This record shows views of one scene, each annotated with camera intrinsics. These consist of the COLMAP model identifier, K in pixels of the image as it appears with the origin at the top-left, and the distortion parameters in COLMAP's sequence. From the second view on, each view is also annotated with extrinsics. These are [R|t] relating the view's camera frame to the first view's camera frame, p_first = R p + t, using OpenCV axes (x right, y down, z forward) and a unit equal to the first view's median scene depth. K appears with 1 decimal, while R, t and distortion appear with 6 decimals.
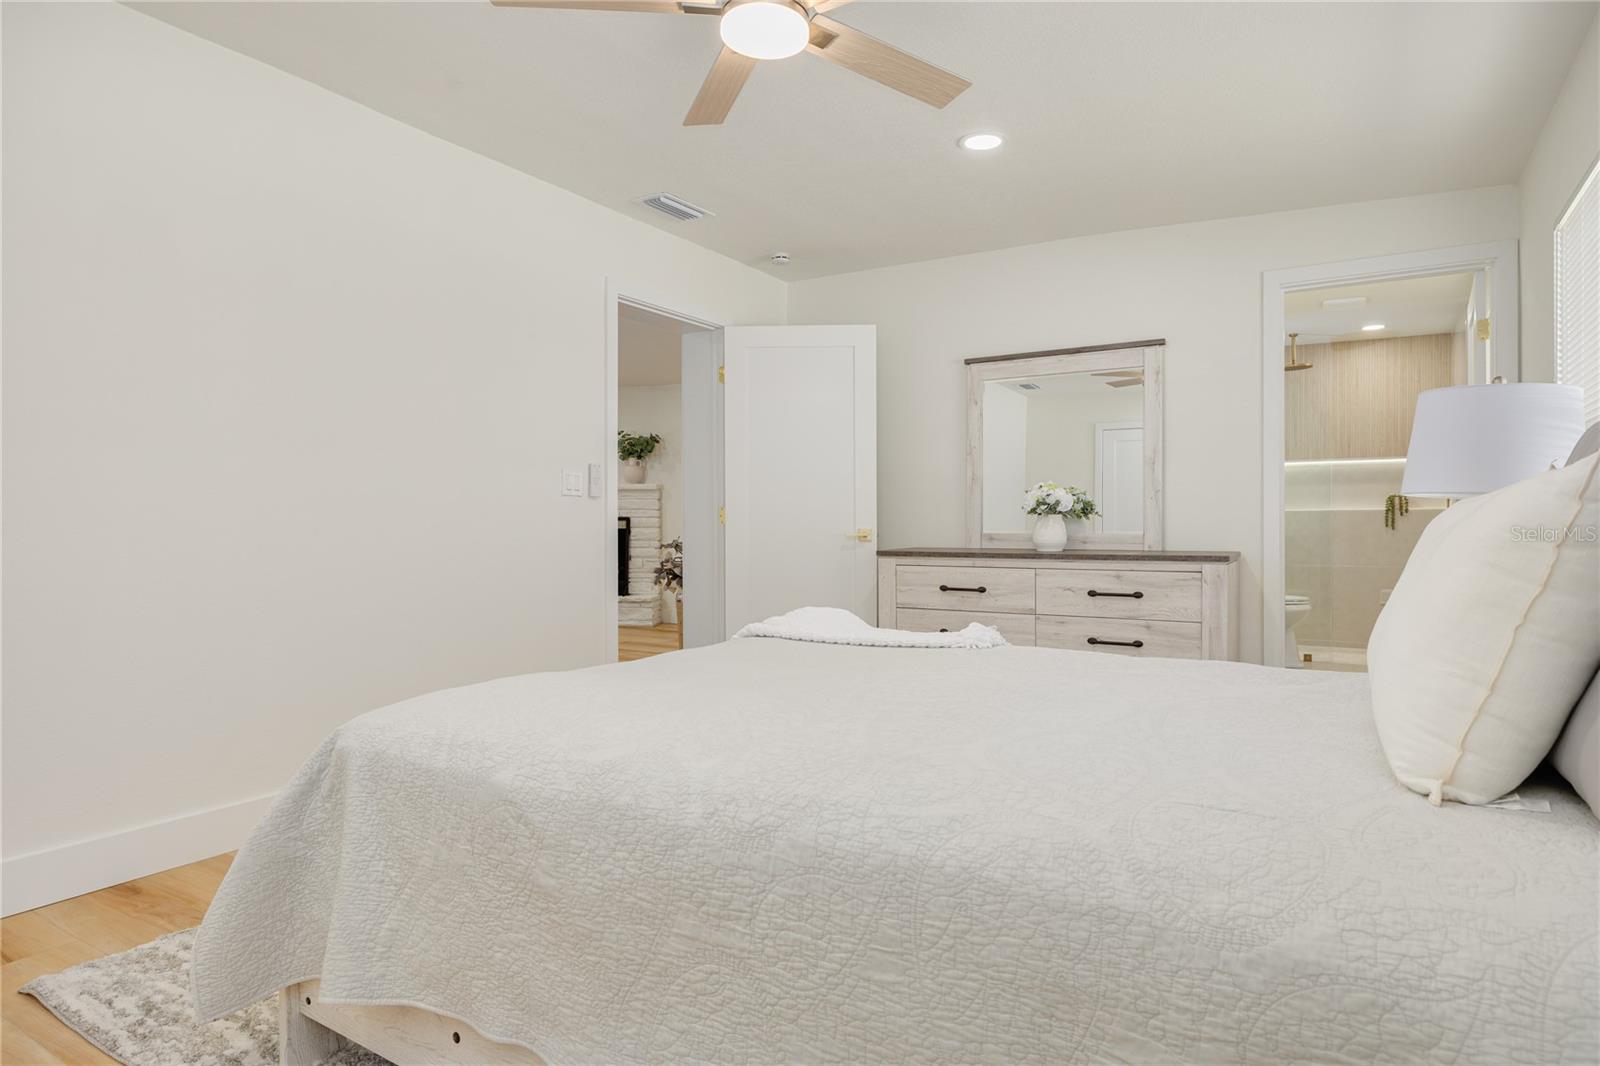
lens RADIAL K [[884.7, 0, 806.5], [0, 884.7, 527.4], [0, 0, 1]] dist [-0.006567, -0.000550]
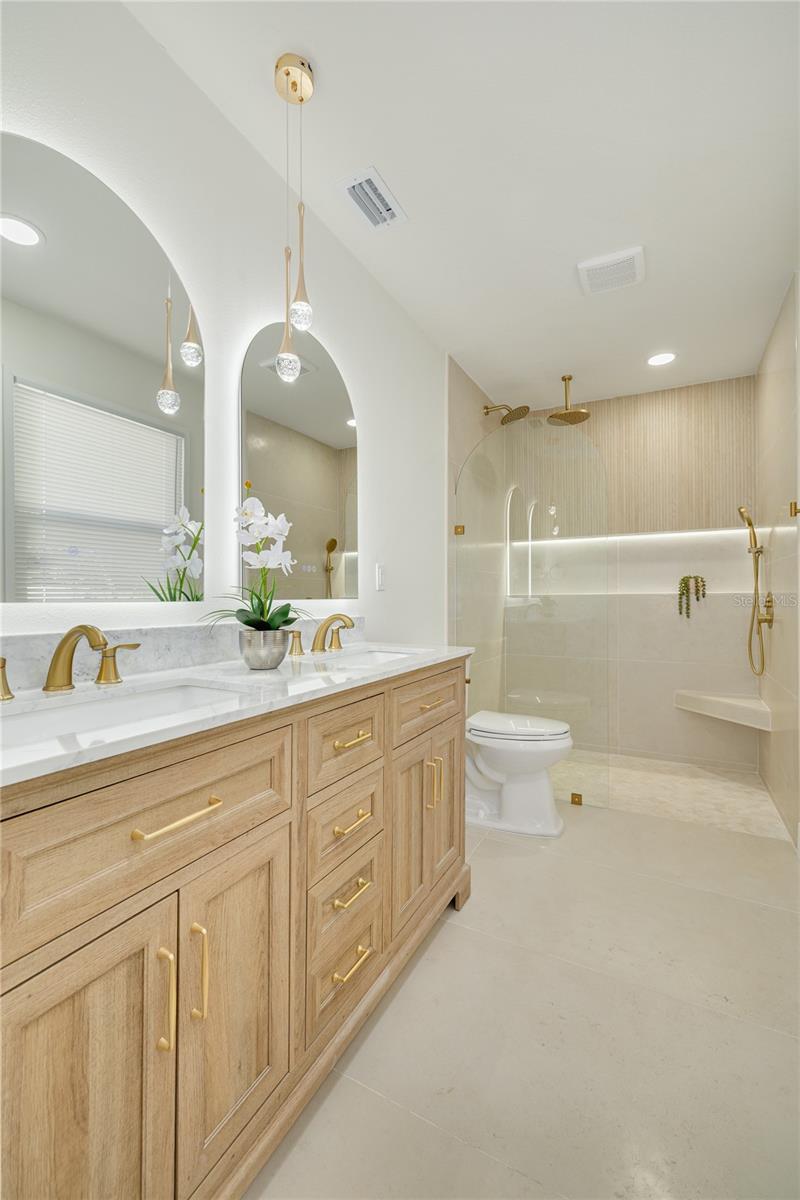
lens RADIAL K [[499.8, 0, 398.8], [0, 499.8, 595.3], [0, 0, 1]] dist [-0.002145, -0.000809]
pose [[0.997768, -0.000361, 0.066768, 0.362832], [0.001268, 0.999907, -0.013545, -0.012389], [-0.066757, 0.013599, 0.997677, 0.549979]]
